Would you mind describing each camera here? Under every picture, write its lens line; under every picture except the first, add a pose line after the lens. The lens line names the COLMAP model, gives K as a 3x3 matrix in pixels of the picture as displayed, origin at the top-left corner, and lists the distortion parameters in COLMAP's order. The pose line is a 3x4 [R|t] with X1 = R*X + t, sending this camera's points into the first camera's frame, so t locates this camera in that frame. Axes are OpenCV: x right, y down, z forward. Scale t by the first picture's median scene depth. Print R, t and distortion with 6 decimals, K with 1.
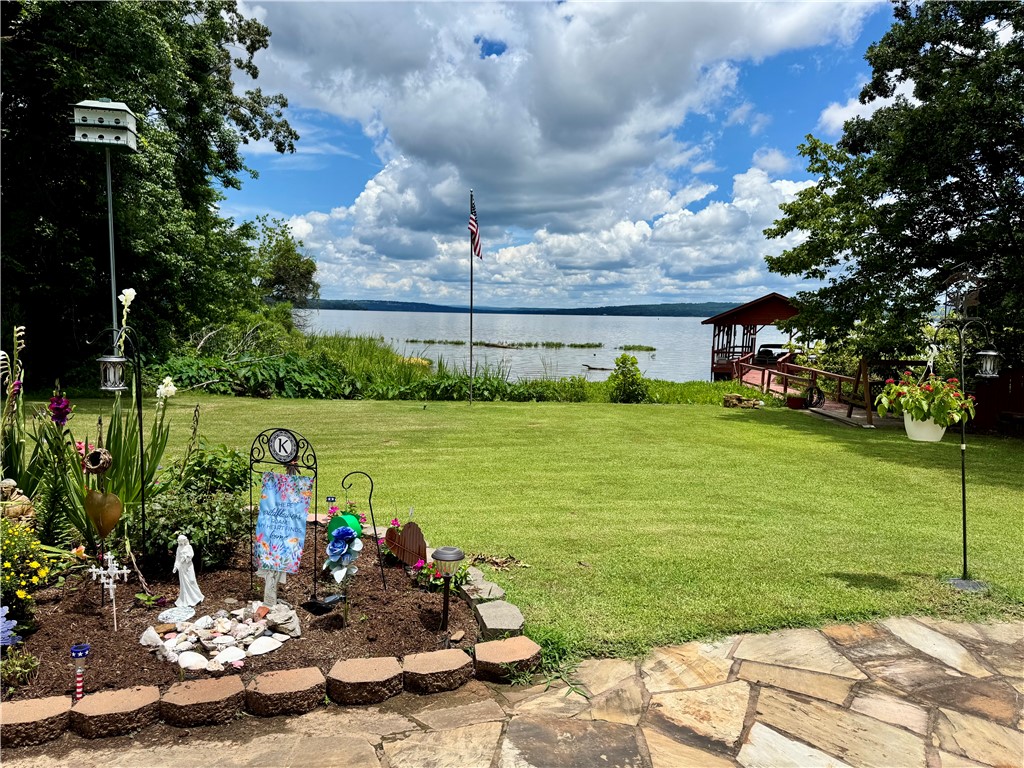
lens RADIAL K [[784.0, 0, 512.0], [0, 784.0, 384.0], [0, 0, 1]] dist [0.087443, -0.127151]
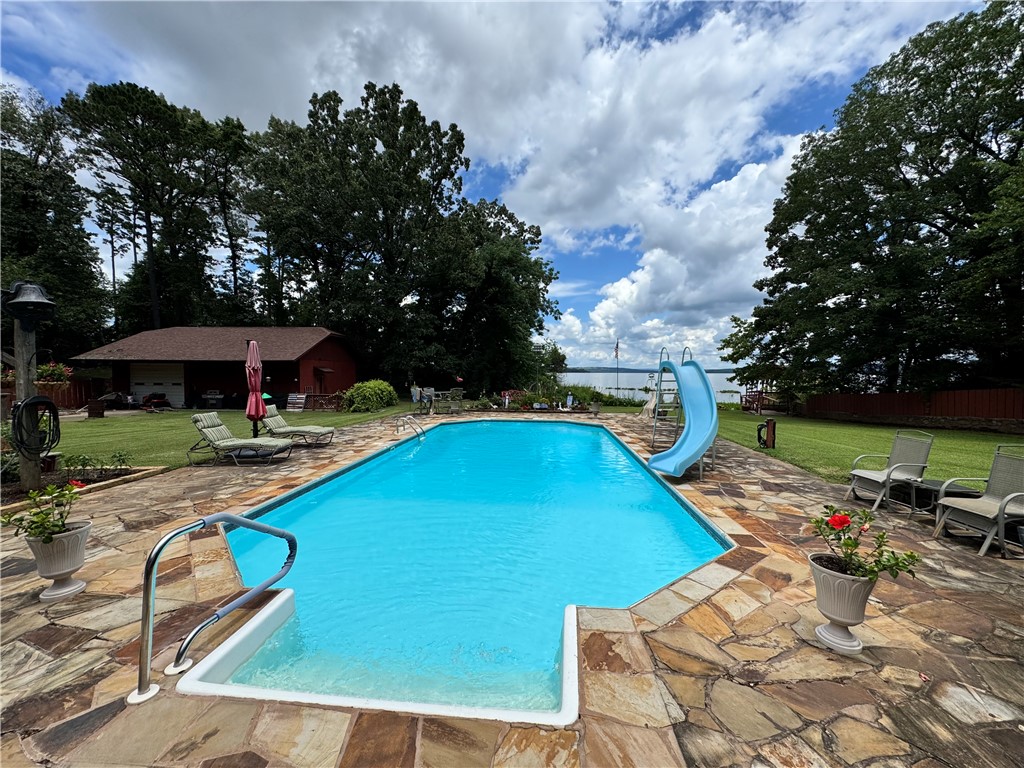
lens RADIAL K [[409.4, 0, 512.0], [0, 409.4, 384.0], [0, 0, 1]] dist [-0.001514, 0.000293]
pose [[0.931669, -0.006733, -0.363246, 0.091327], [-0.017871, 0.997769, -0.064331, 0.030860], [0.362869, 0.066427, 0.929470, -0.402732]]
